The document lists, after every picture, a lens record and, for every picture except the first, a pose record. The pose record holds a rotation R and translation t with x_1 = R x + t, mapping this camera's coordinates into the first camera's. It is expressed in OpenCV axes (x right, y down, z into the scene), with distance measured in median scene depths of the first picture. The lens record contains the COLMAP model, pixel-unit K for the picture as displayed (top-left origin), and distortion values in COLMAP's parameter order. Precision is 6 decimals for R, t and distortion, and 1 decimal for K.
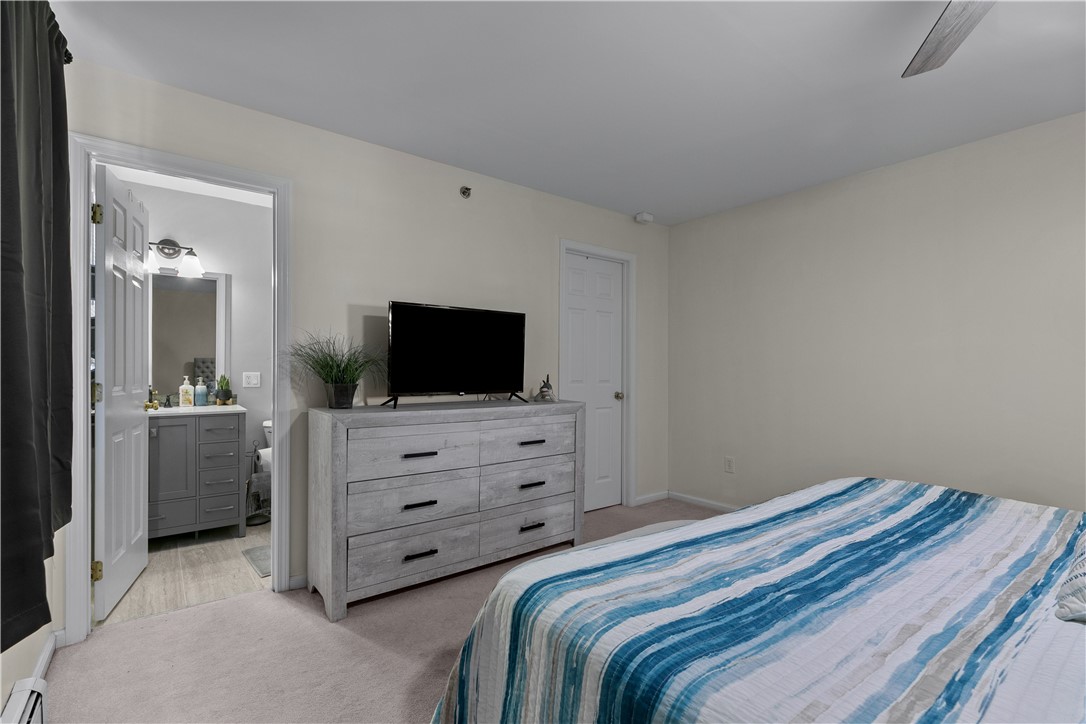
lens RADIAL K [[492.8, 0, 544.8], [0, 492.8, 366.6], [0, 0, 1]] dist [0.000472, 0.000122]
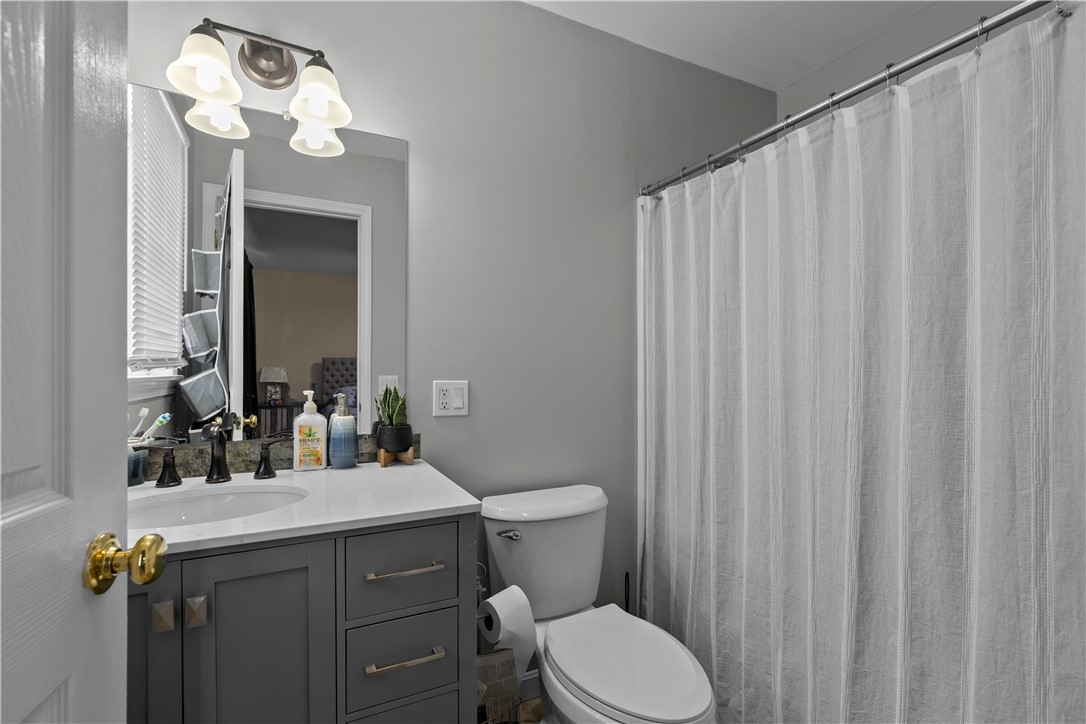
lens RADIAL K [[492.8, 0, 544.8], [0, 492.8, 366.6], [0, 0, 1]] dist [0.000472, 0.000122]
pose [[0.981501, -0.004848, -0.191394, -0.445841], [0.004234, 0.999984, -0.003616, 0.002098], [0.191409, 0.002739, 0.981507, 0.619982]]
